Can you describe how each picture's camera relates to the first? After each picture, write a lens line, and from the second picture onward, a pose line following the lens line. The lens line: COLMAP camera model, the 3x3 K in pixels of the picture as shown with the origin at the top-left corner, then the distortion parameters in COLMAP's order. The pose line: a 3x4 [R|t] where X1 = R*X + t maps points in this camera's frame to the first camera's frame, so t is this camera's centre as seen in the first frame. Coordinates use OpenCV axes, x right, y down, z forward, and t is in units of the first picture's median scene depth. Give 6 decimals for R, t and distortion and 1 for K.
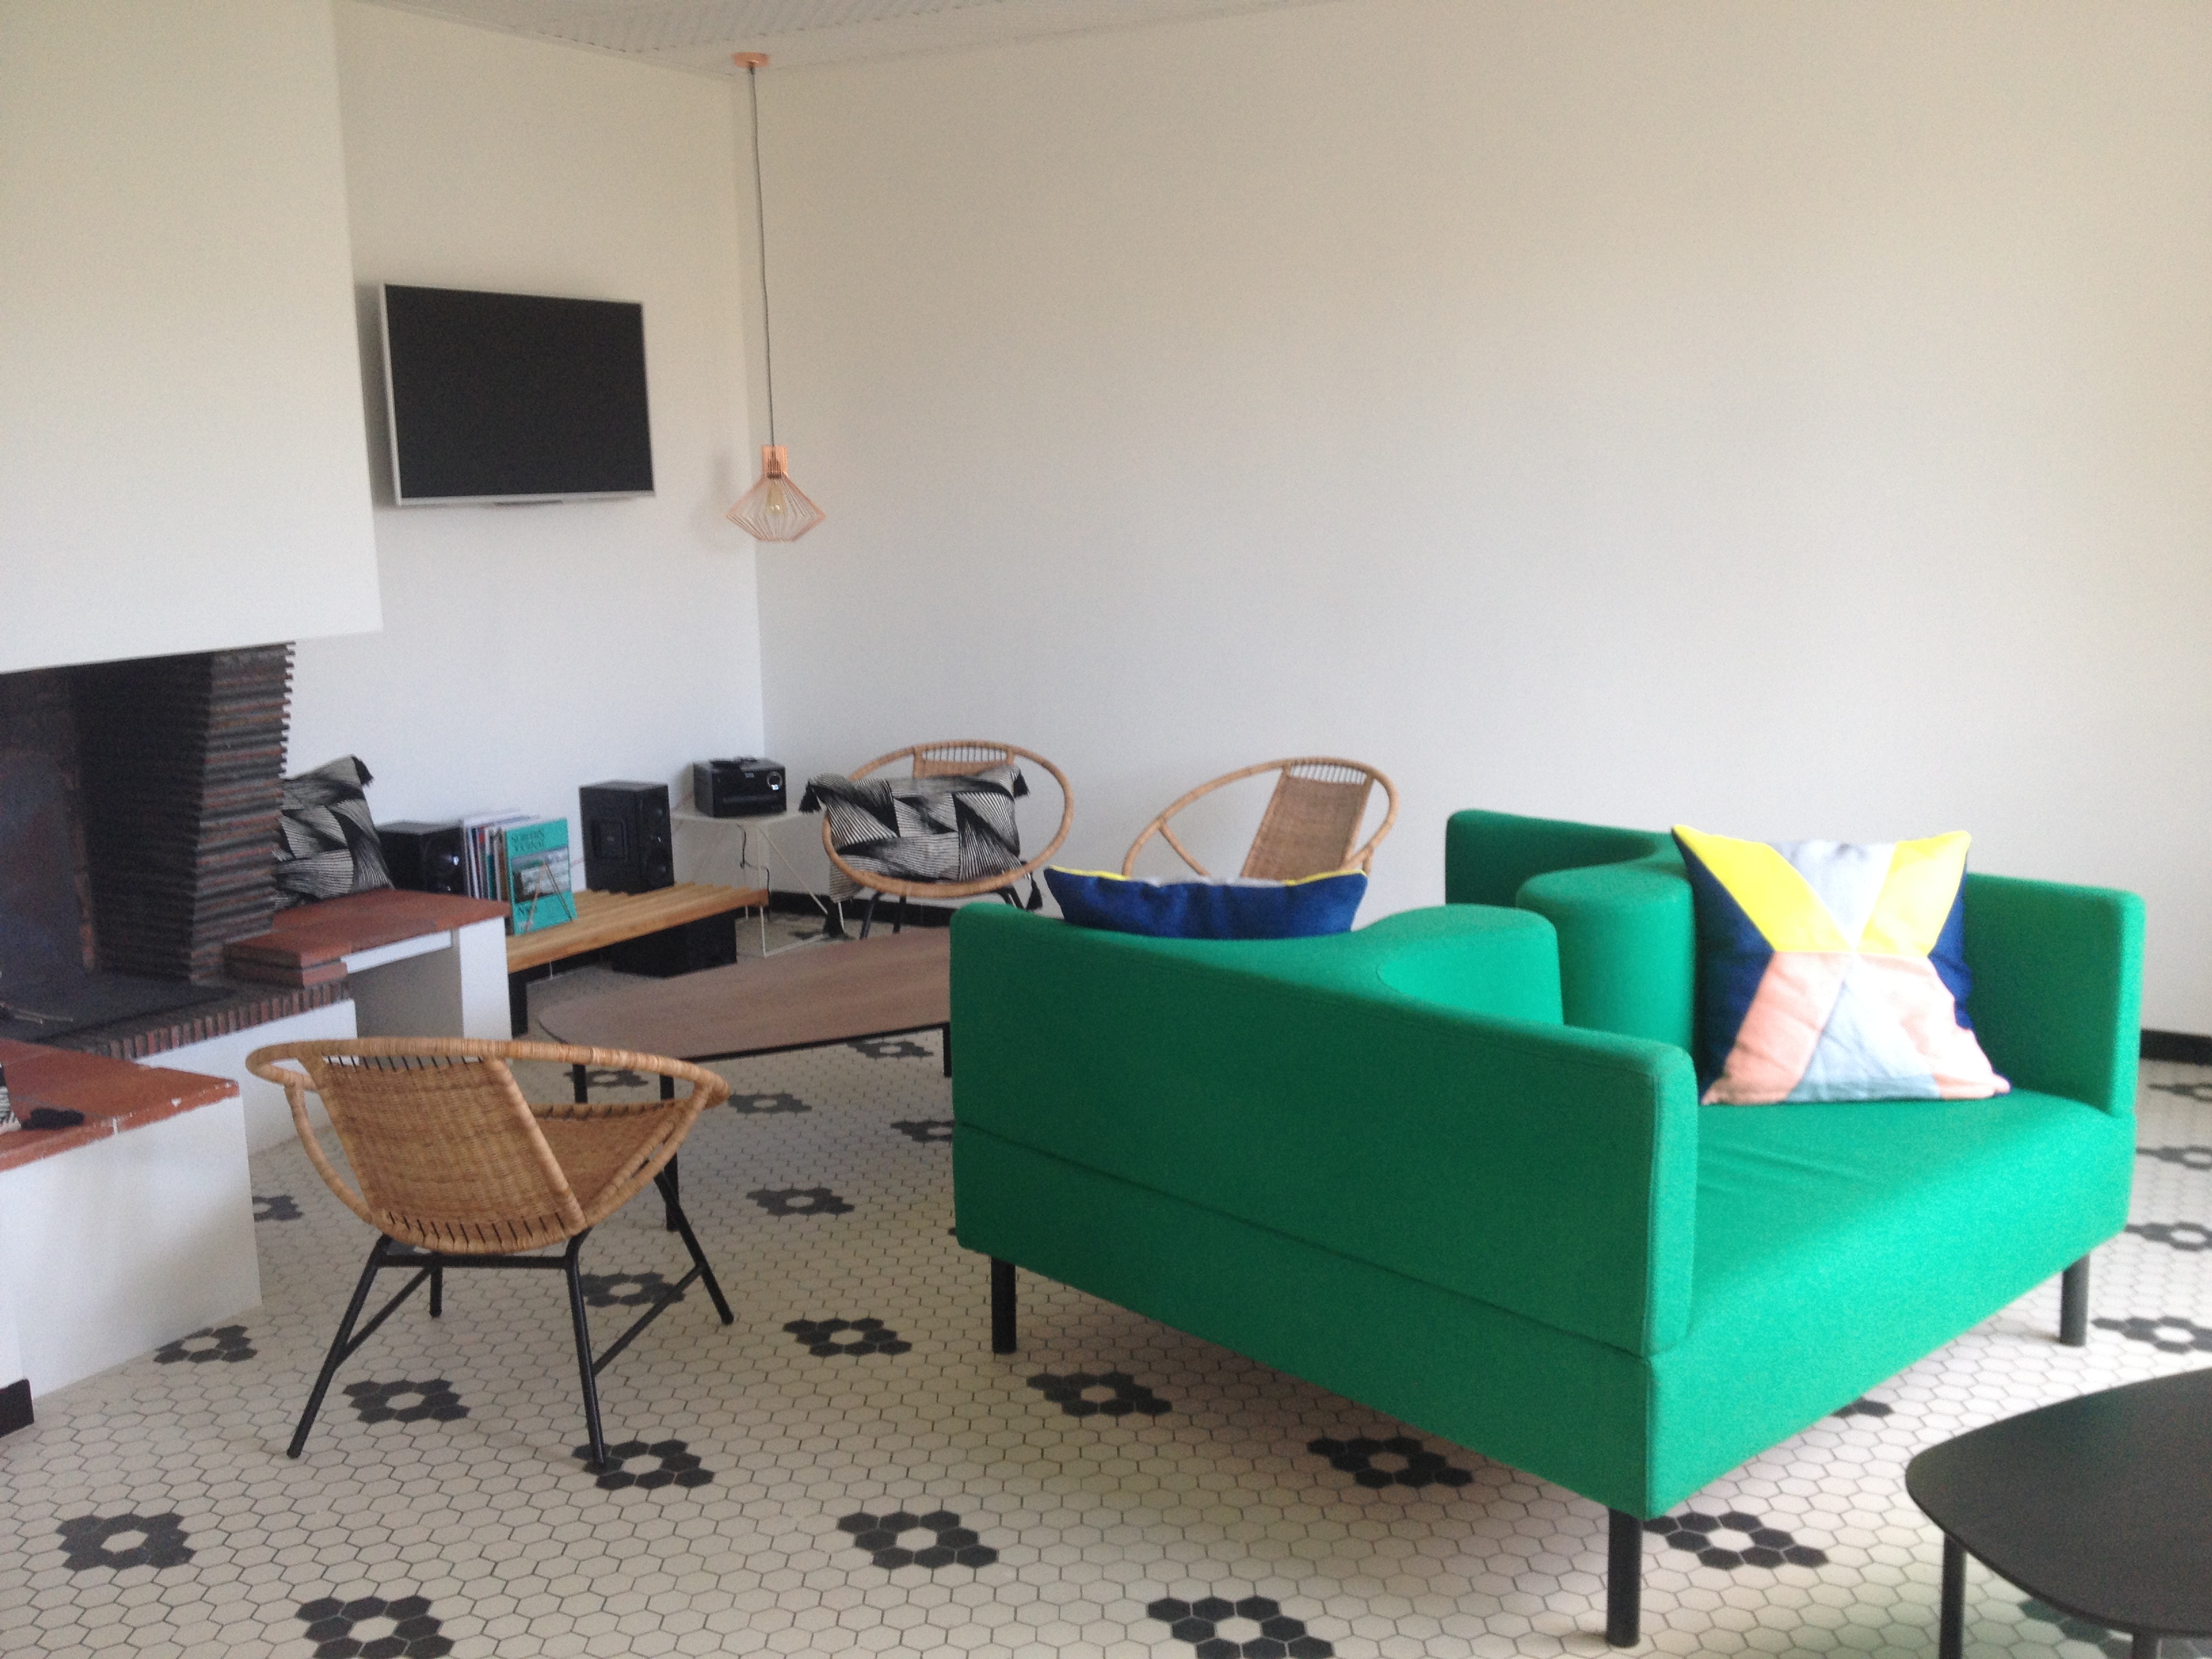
lens RADIAL K [[2075.0, 0, 1106.0], [0, 2075.0, 829.5], [0, 0, 1]] dist [0.119969, -0.275795]
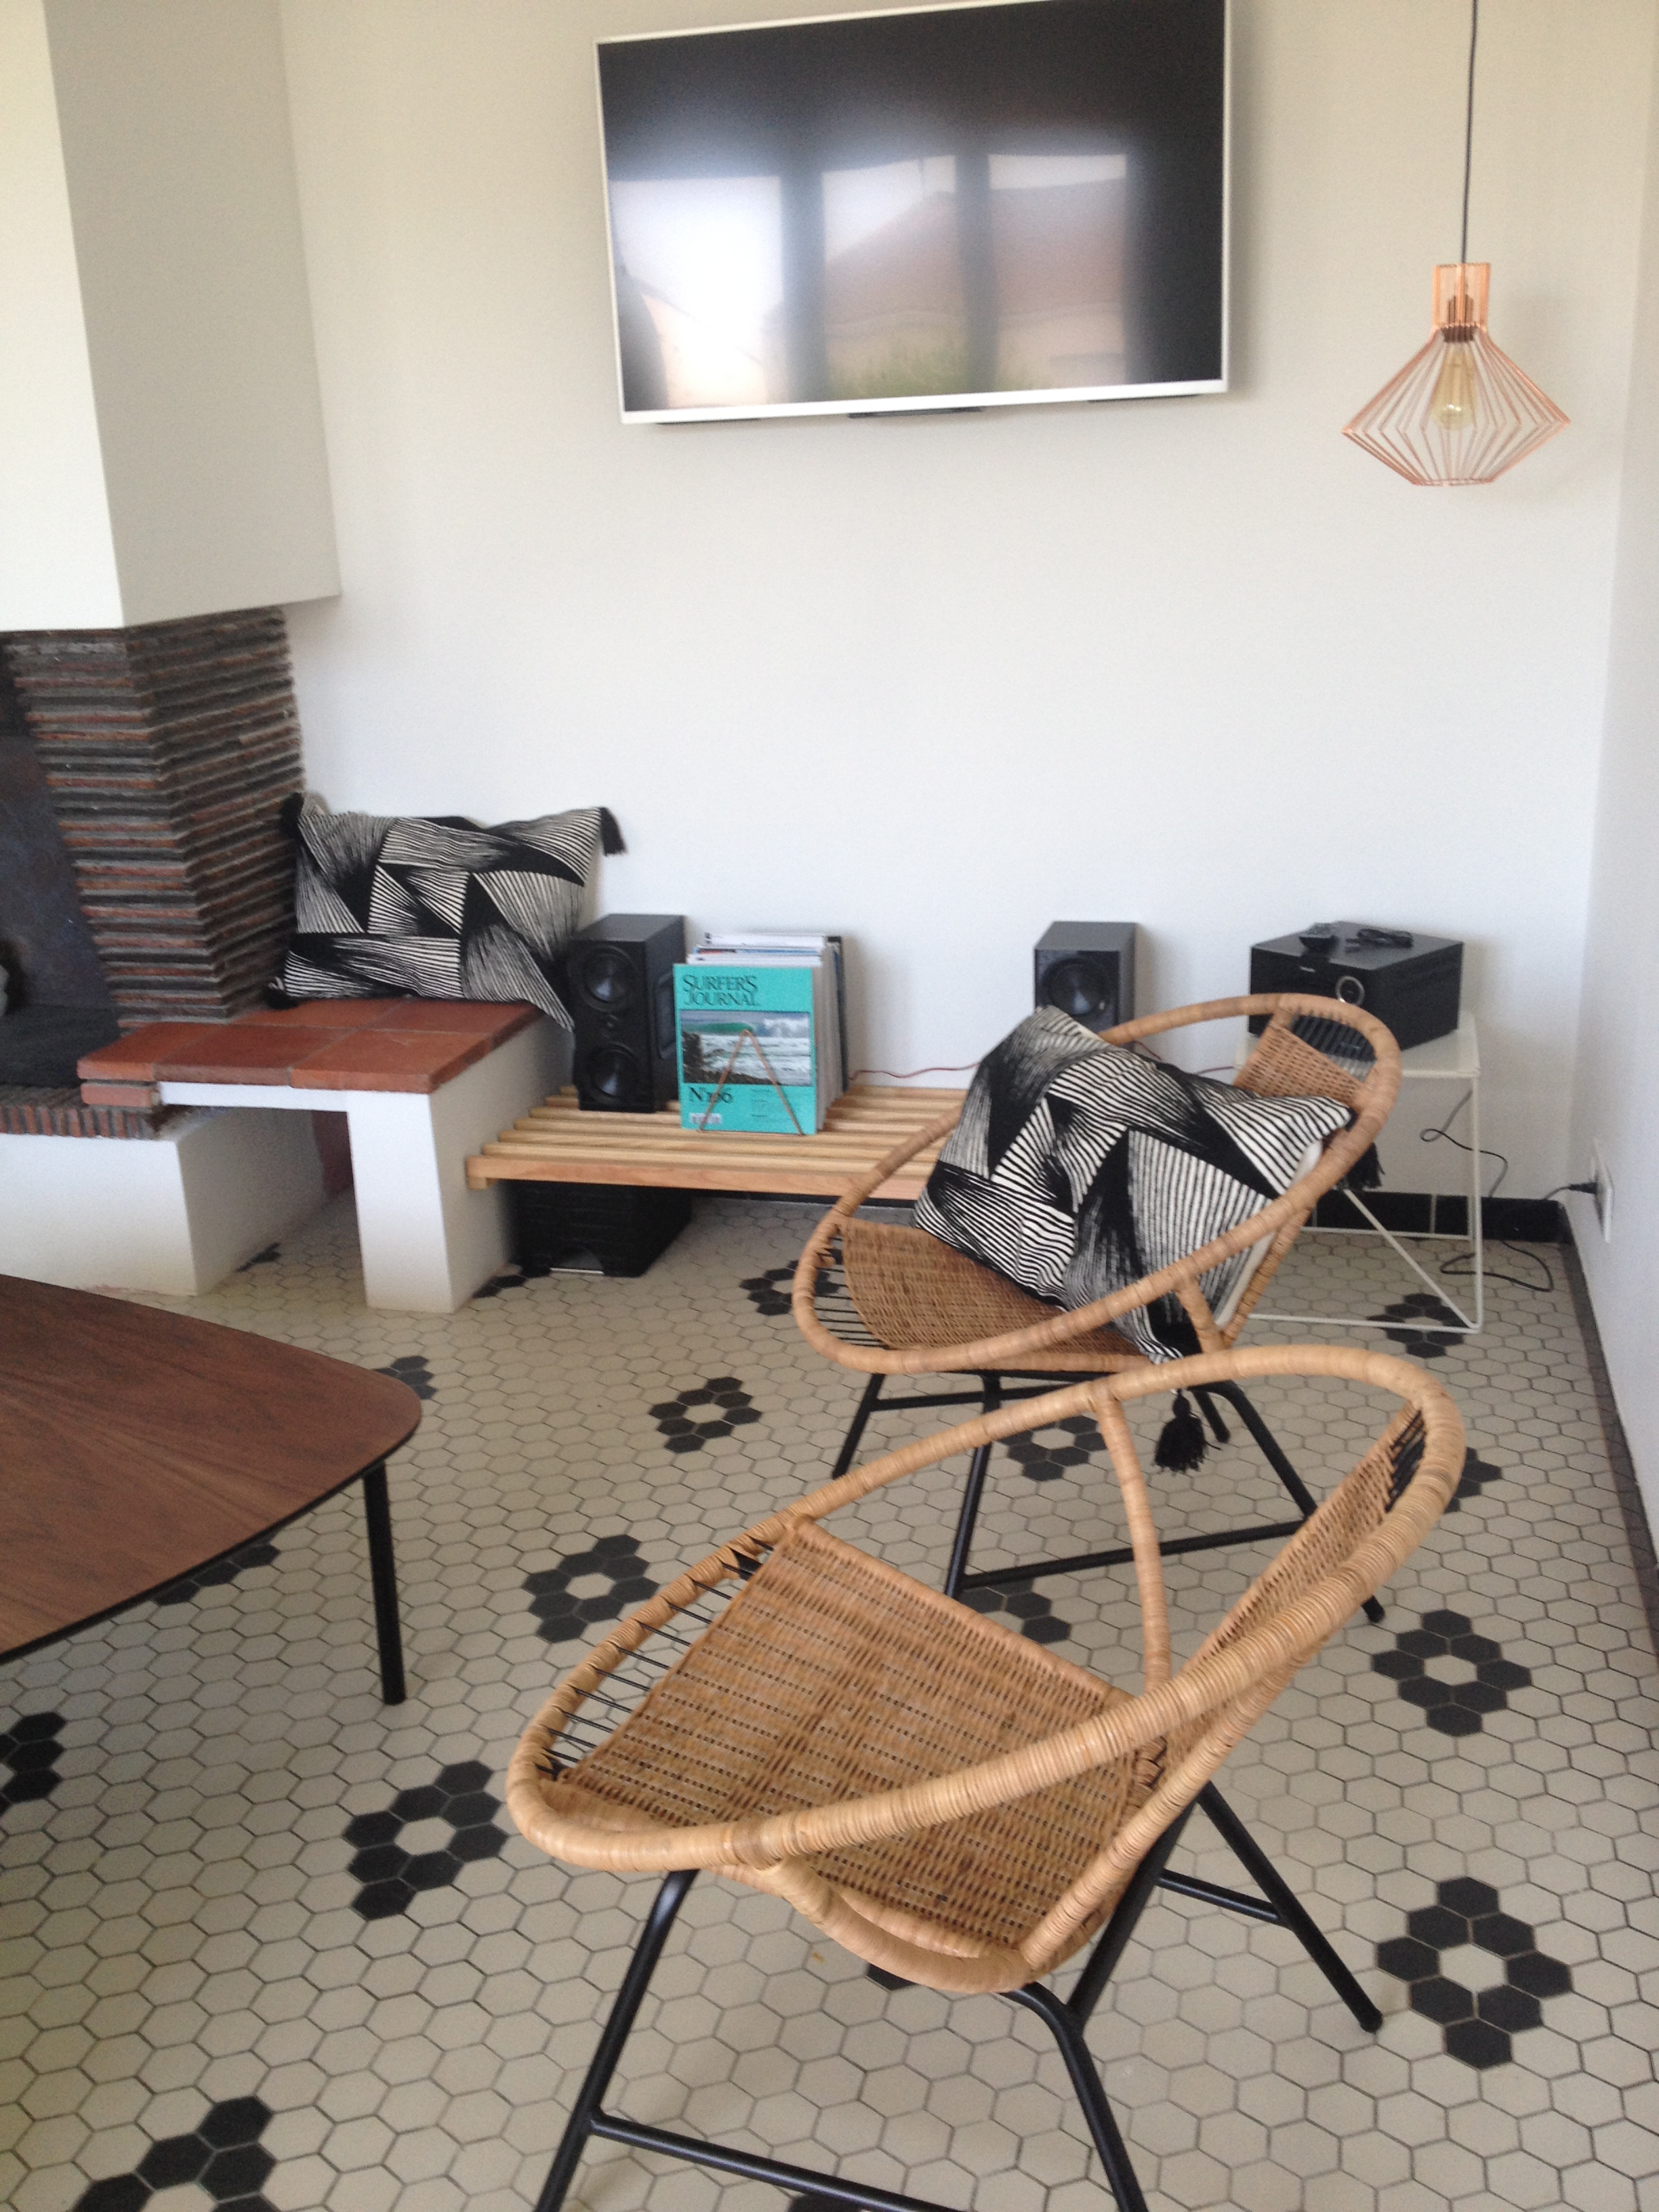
lens RADIAL K [[2075.0, 0, 829.5], [0, 2075.0, 1106.0], [0, 0, 1]] dist [0.119969, -0.275795]
pose [[0.271084, 0.293958, -0.916571, 0.328484], [-0.131703, 0.954598, 0.267202, -0.139945], [0.953503, 0.048281, 0.297492, 0.914315]]
